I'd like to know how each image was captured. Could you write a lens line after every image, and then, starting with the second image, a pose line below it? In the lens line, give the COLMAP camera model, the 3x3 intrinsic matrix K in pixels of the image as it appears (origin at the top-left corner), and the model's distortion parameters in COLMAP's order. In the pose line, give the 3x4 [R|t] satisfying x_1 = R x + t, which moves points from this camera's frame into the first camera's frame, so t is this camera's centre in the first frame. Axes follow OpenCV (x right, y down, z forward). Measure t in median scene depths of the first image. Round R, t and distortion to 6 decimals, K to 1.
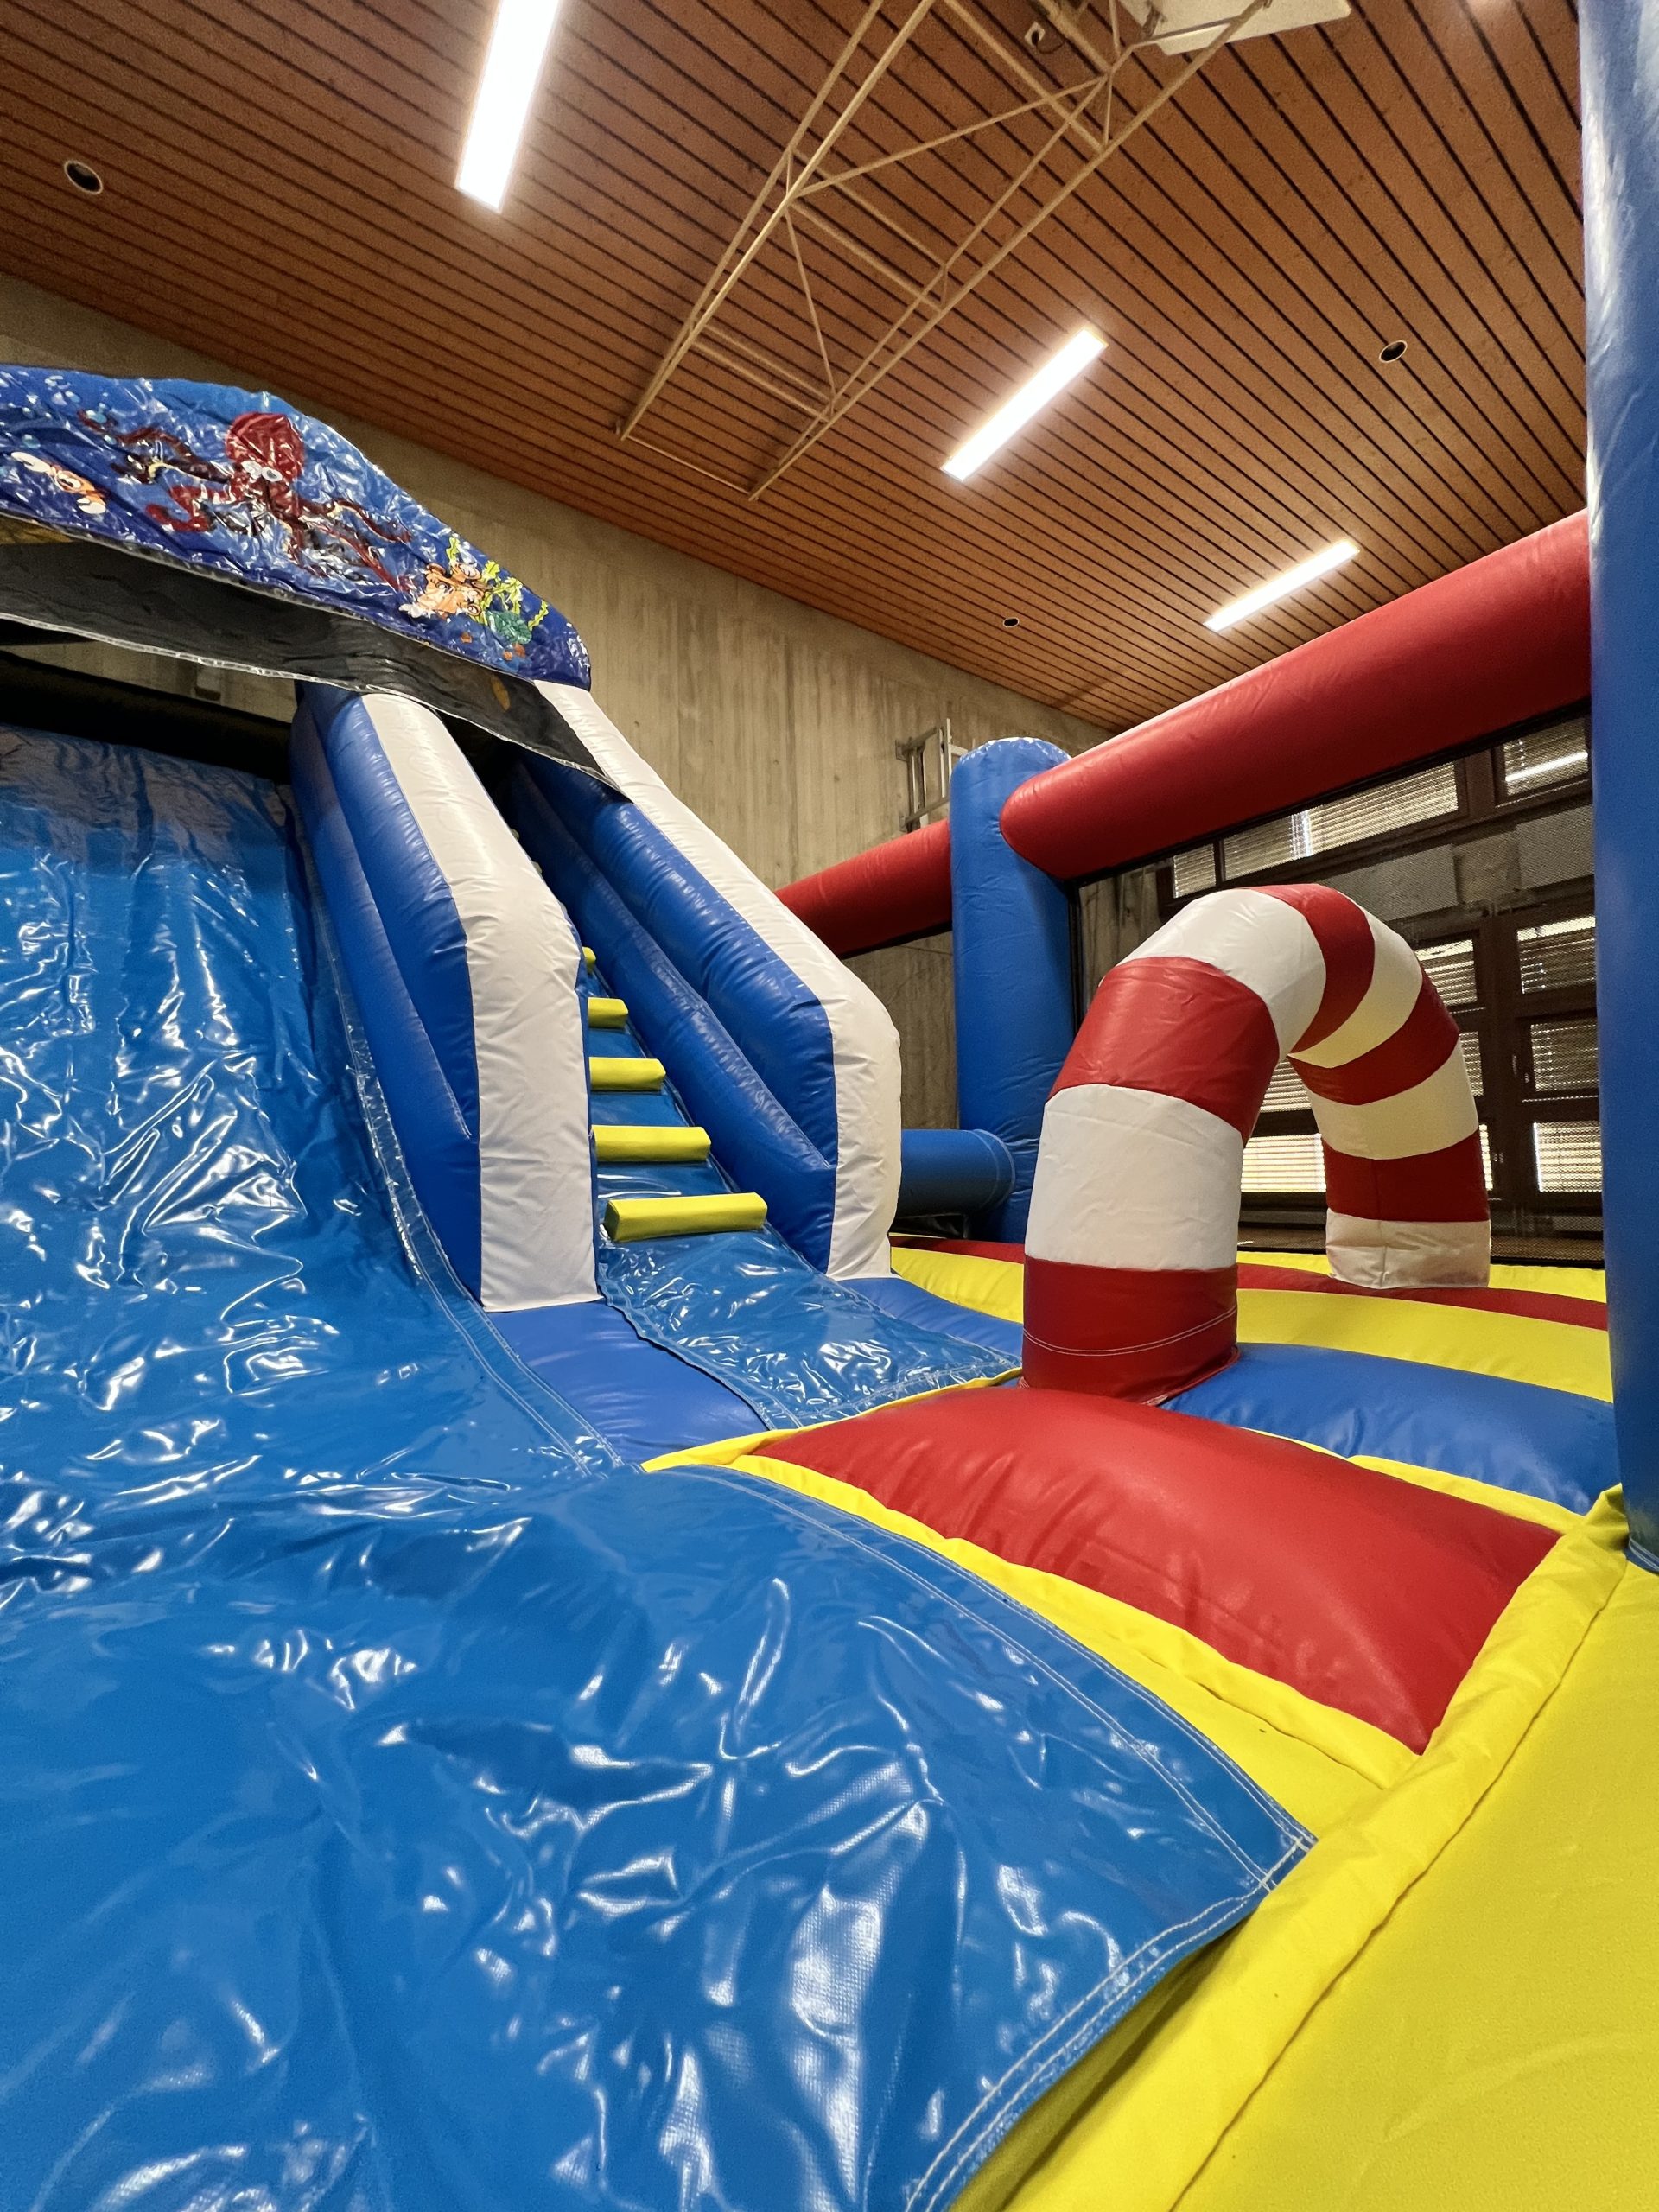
lens RADIAL K [[885.4, 0, 839.1], [0, 885.4, 1098.6], [0, 0, 1]] dist [-0.000404, -0.000411]
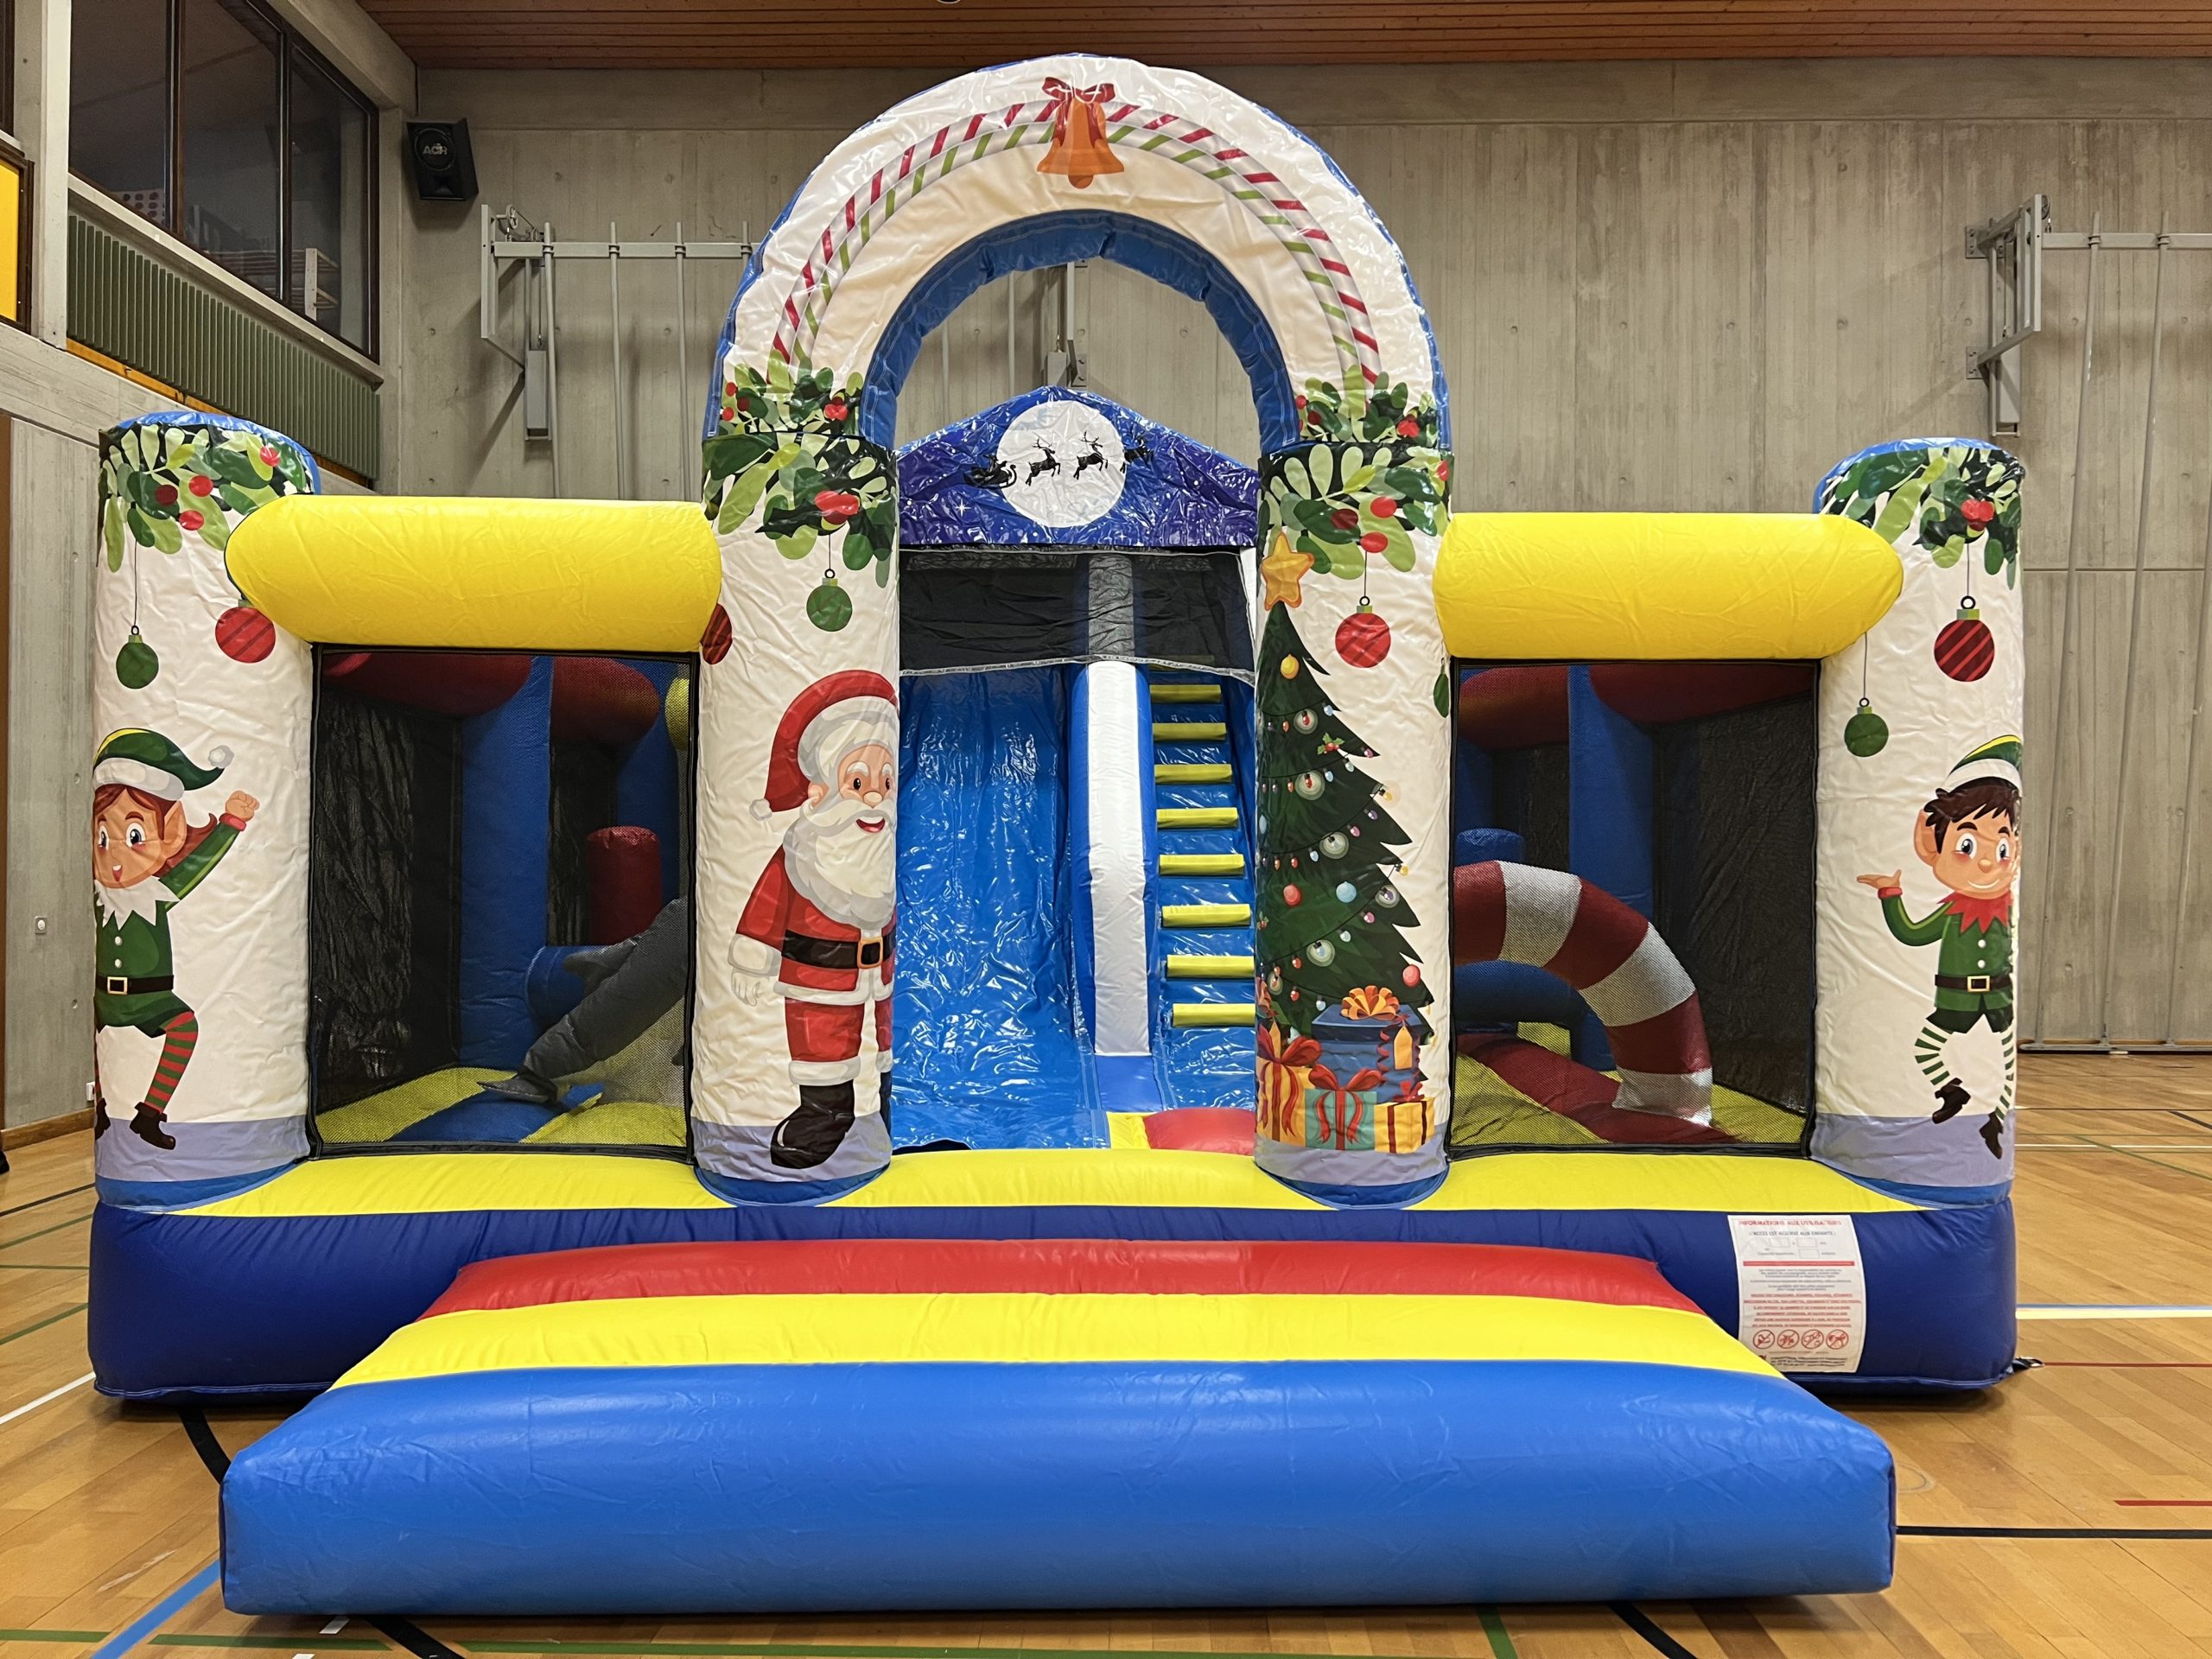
lens RADIAL K [[1652.0, 0, 1112.3], [0, 1652.0, 864.0], [0, 0, 1]] dist [0.059597, -0.065486]
pose [[0.803148, 0.039367, -0.594478, 1.036187], [0.022100, 0.995159, 0.095758, -0.314042], [0.595370, -0.090046, 0.798390, -1.117897]]
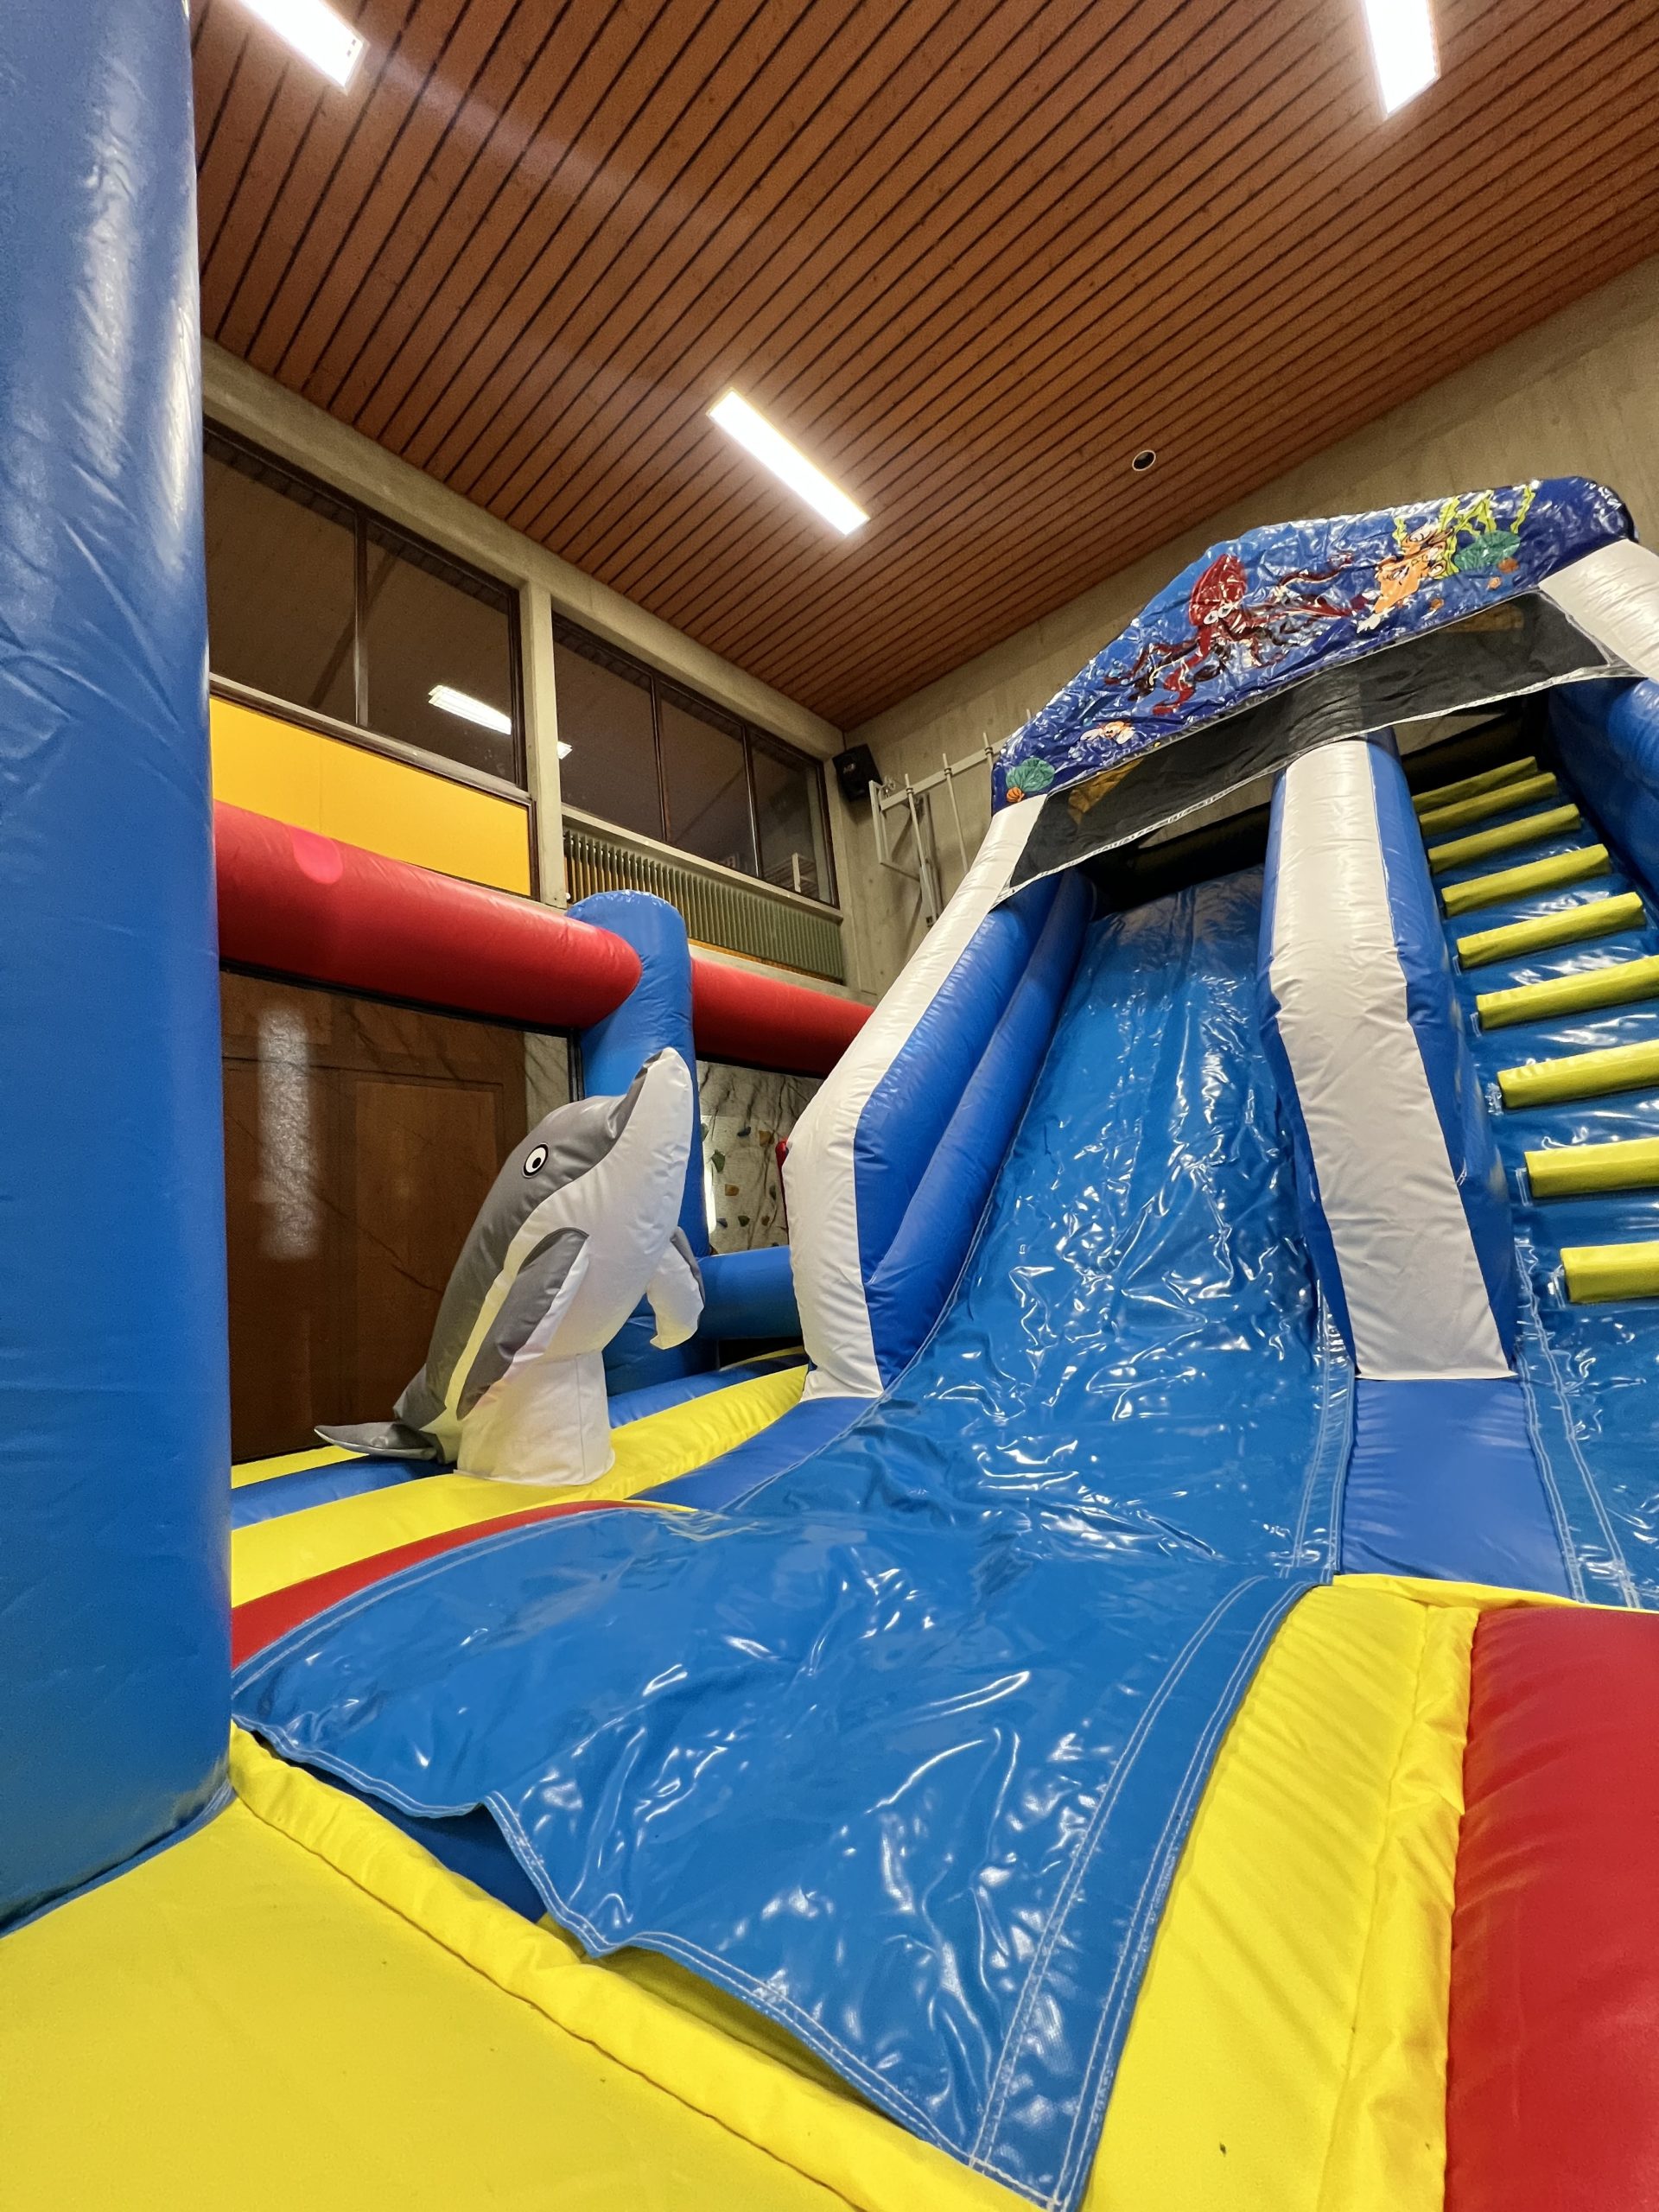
lens RADIAL K [[883.2, 0, 836.2], [0, 883.2, 1103.8], [0, 0, 1]] dist [-0.002046, -0.000201]
pose [[0.251799, -0.175646, -0.951707, 0.218096], [0.180070, 0.974723, -0.132251, -0.015174], [0.950880, -0.138073, 0.277063, 0.108552]]
